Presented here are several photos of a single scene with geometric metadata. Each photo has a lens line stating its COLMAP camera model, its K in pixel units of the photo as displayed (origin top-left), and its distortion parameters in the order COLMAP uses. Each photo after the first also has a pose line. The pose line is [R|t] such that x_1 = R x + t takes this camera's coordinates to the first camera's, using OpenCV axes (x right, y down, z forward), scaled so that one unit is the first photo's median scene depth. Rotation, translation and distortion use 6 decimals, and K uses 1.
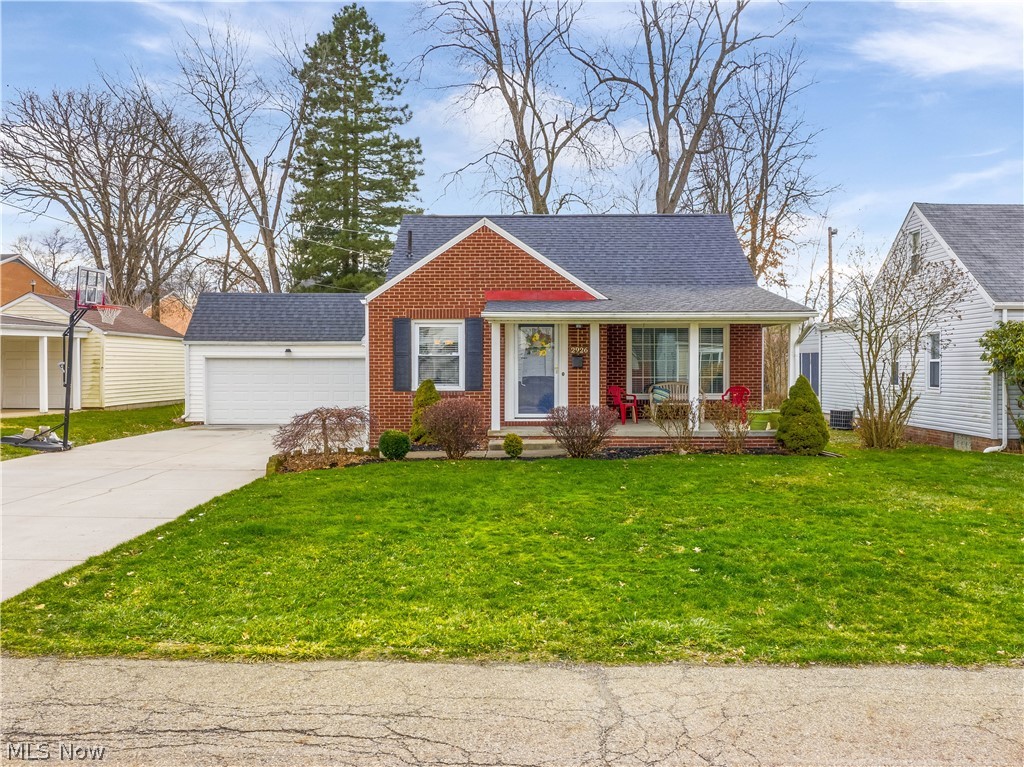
lens RADIAL K [[850.1, 0, 510.8], [0, 850.1, 400.1], [0, 0, 1]] dist [-0.002504, -0.005530]
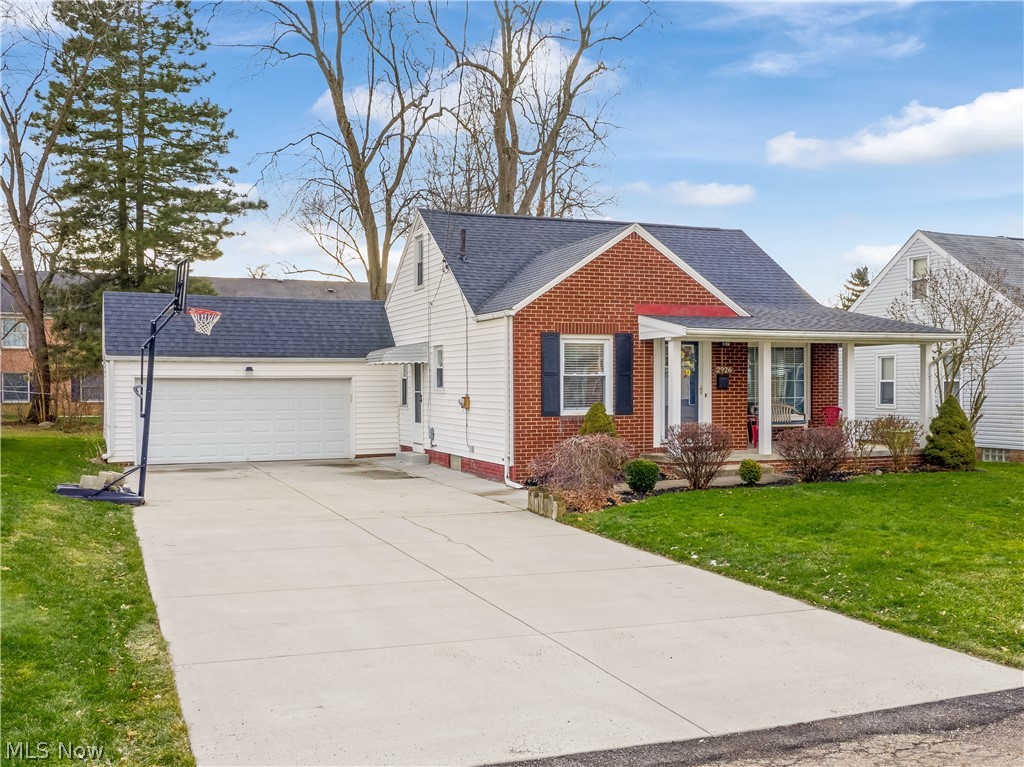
lens RADIAL K [[983.2, 0, 490.7], [0, 983.2, 427.4], [0, 0, 1]] dist [-0.005020, -0.004869]
pose [[0.926826, -0.019971, 0.374960, -0.393592], [0.019382, 0.999798, 0.005342, -0.003974], [-0.374991, 0.002316, 0.927025, 0.060664]]
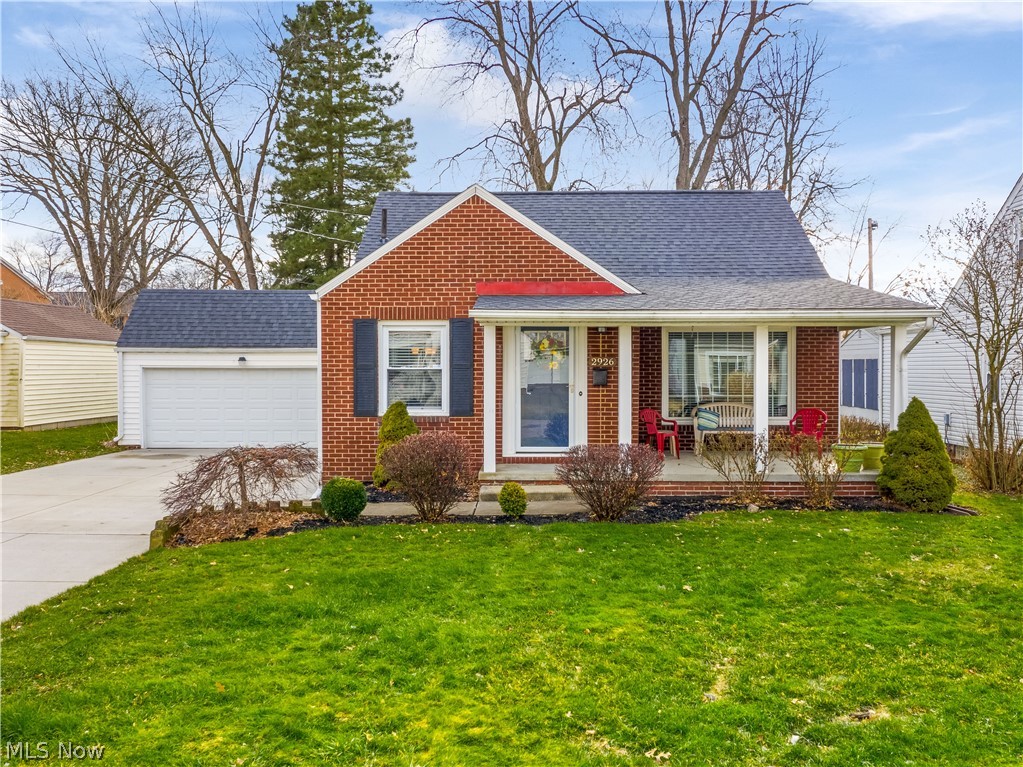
lens RADIAL K [[849.3, 0, 510.3], [0, 849.3, 400.1], [0, 0, 1]] dist [-0.002504, -0.005530]
pose [[0.999987, -0.000039, -0.005009, 0.002438], [0.000022, 0.999995, -0.003260, -0.015744], [0.005010, 0.003259, 0.999982, 0.176337]]
